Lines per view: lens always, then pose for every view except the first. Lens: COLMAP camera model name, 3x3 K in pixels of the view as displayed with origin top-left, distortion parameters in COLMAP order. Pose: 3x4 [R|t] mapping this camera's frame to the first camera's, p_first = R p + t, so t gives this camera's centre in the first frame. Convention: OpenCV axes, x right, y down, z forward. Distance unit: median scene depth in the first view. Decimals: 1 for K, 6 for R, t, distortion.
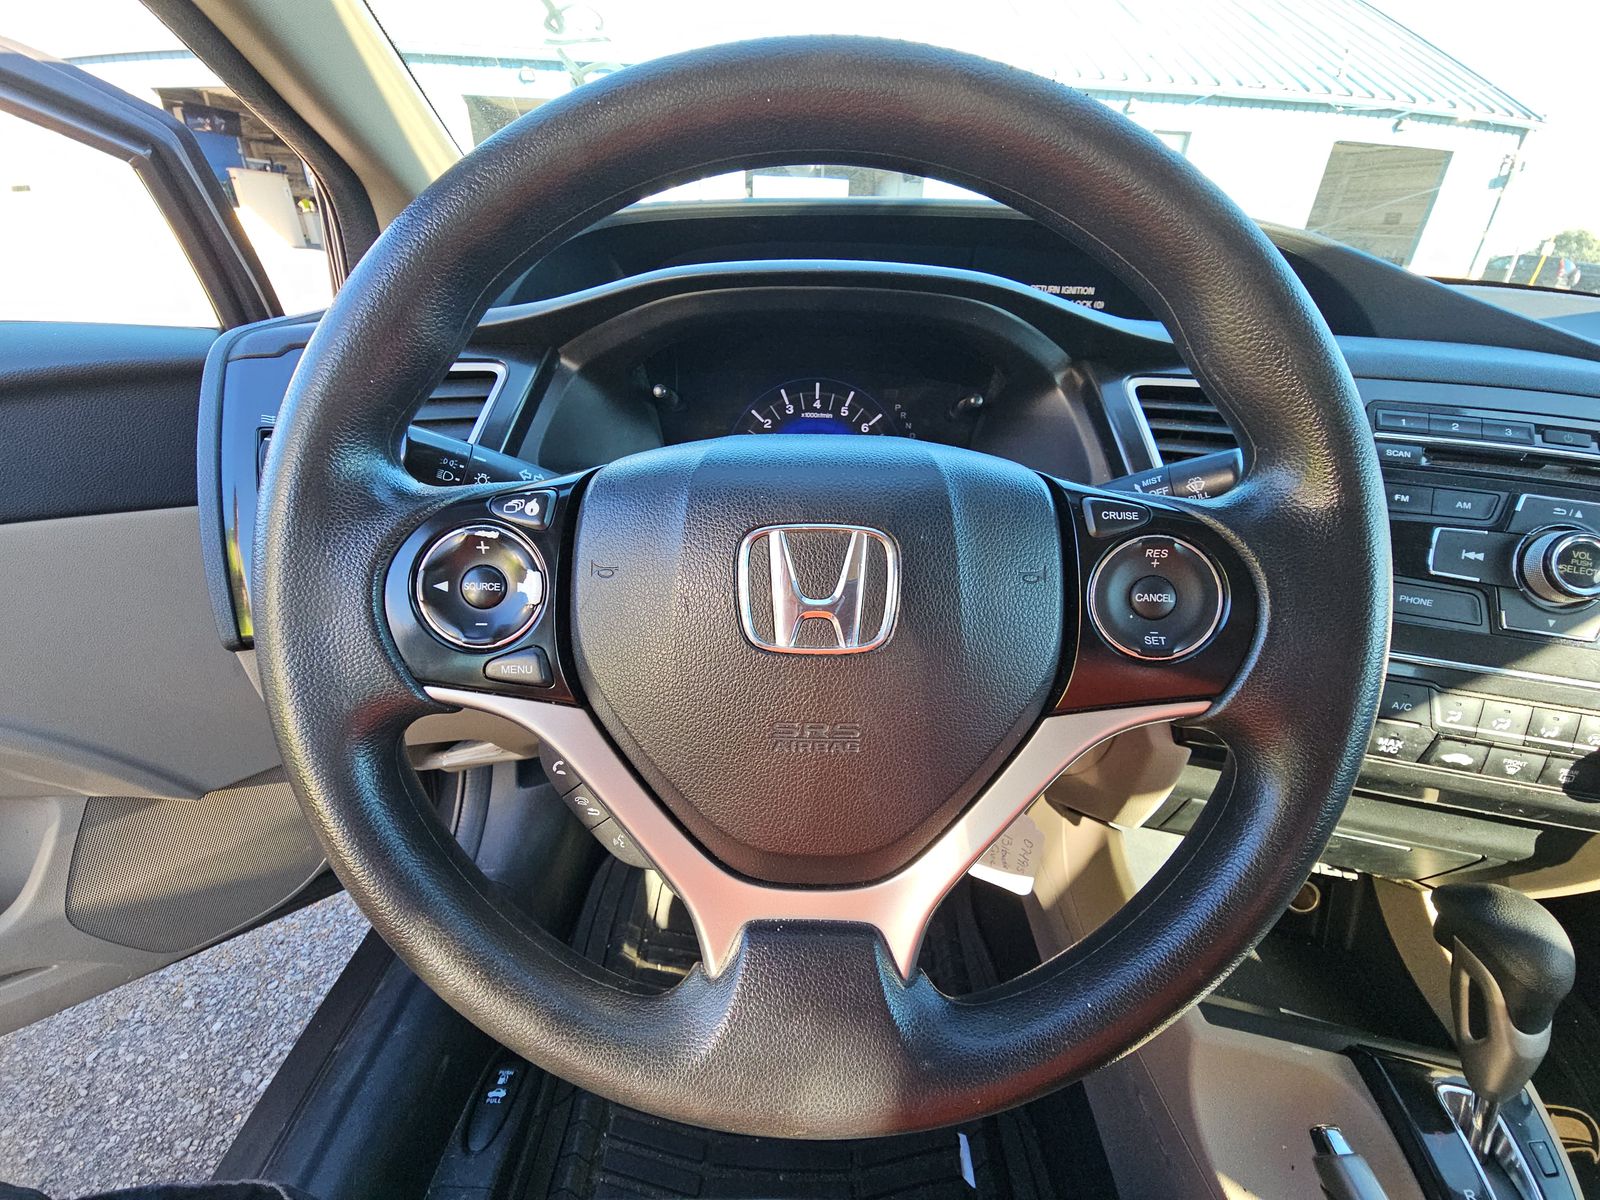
lens RADIAL K [[641.3, 0, 800.0], [0, 641.3, 600.0], [0, 0, 1]] dist [0.013296, -0.013856]
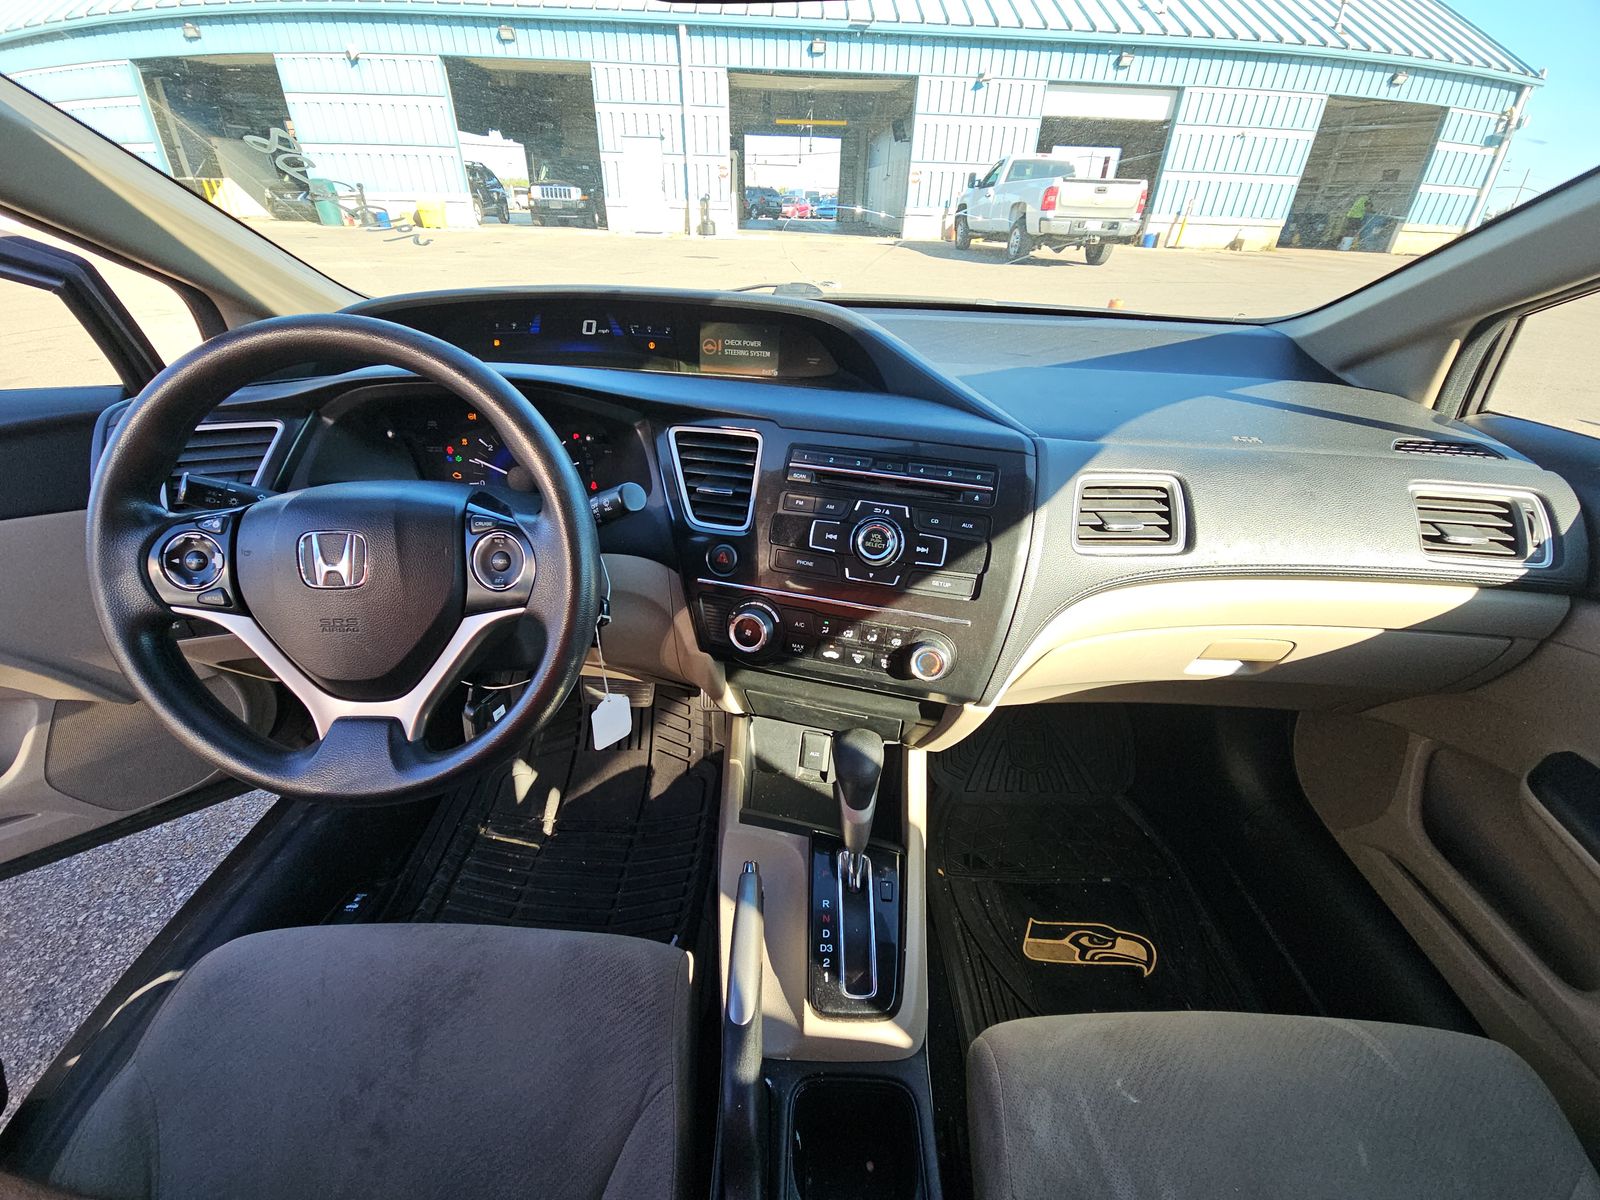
lens RADIAL K [[600.3, 0, 756.8], [0, 600.3, 601.7], [0, 0, 1]] dist [0.014216, -0.010467]
pose [[0.999948, -0.009817, -0.002804, 0.841887], [0.009955, 0.998475, 0.054297, 0.015392], [0.002267, -0.054322, 0.998521, -0.610521]]
